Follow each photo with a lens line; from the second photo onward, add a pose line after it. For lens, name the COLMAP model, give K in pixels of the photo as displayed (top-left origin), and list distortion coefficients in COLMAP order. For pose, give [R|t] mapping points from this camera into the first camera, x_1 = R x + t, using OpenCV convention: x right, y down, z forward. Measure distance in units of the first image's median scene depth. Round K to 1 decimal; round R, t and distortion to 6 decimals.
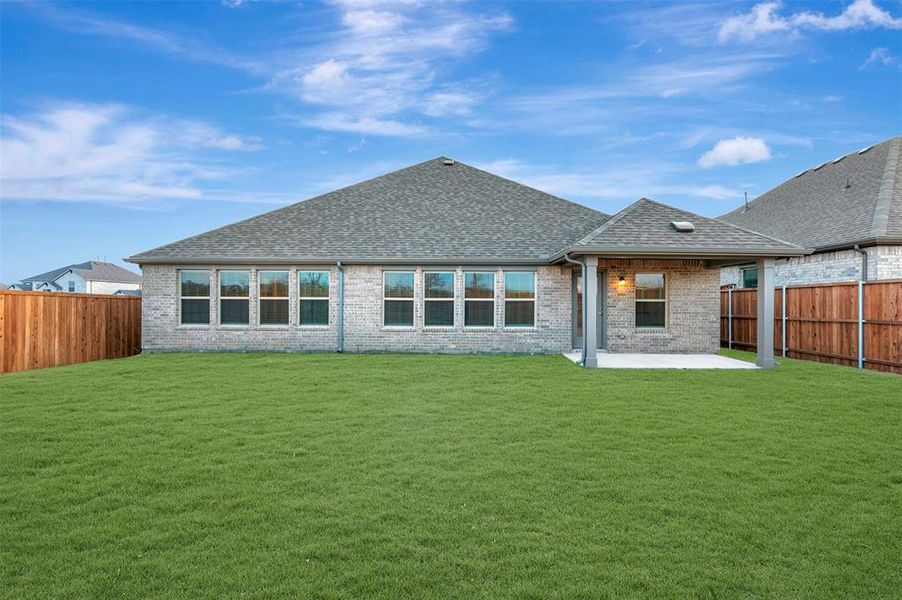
lens RADIAL K [[365.3, 0, 451.0], [0, 365.3, 300.0], [0, 0, 1]] dist [0.000330, 0.000222]
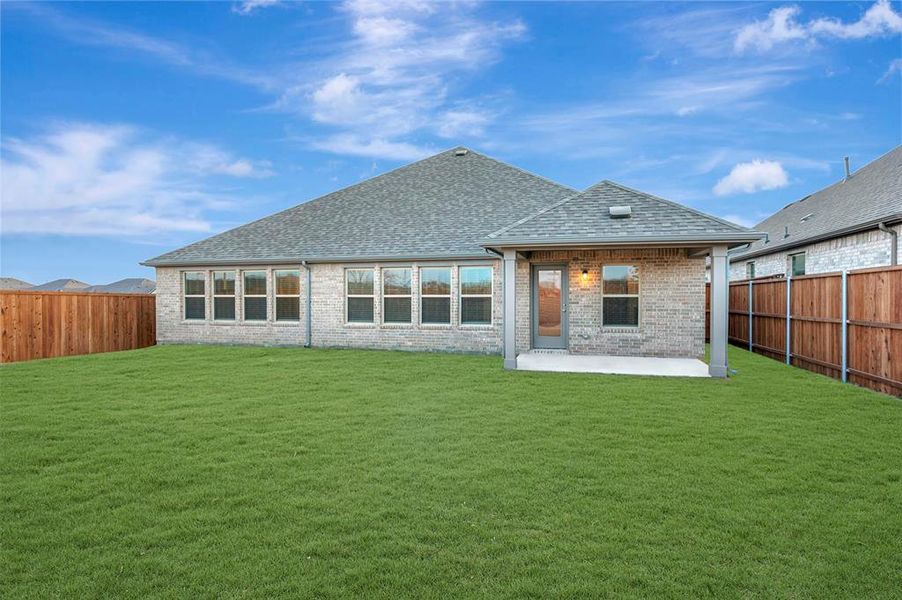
lens RADIAL K [[382.3, 0, 456.4], [0, 382.3, 297.3], [0, 0, 1]] dist [0.001256, 0.000102]
pose [[0.978690, -0.005752, -0.205265, 0.346552], [0.007237, 0.999953, 0.006487, -0.004044], [0.205218, -0.007834, 0.978685, 0.016625]]
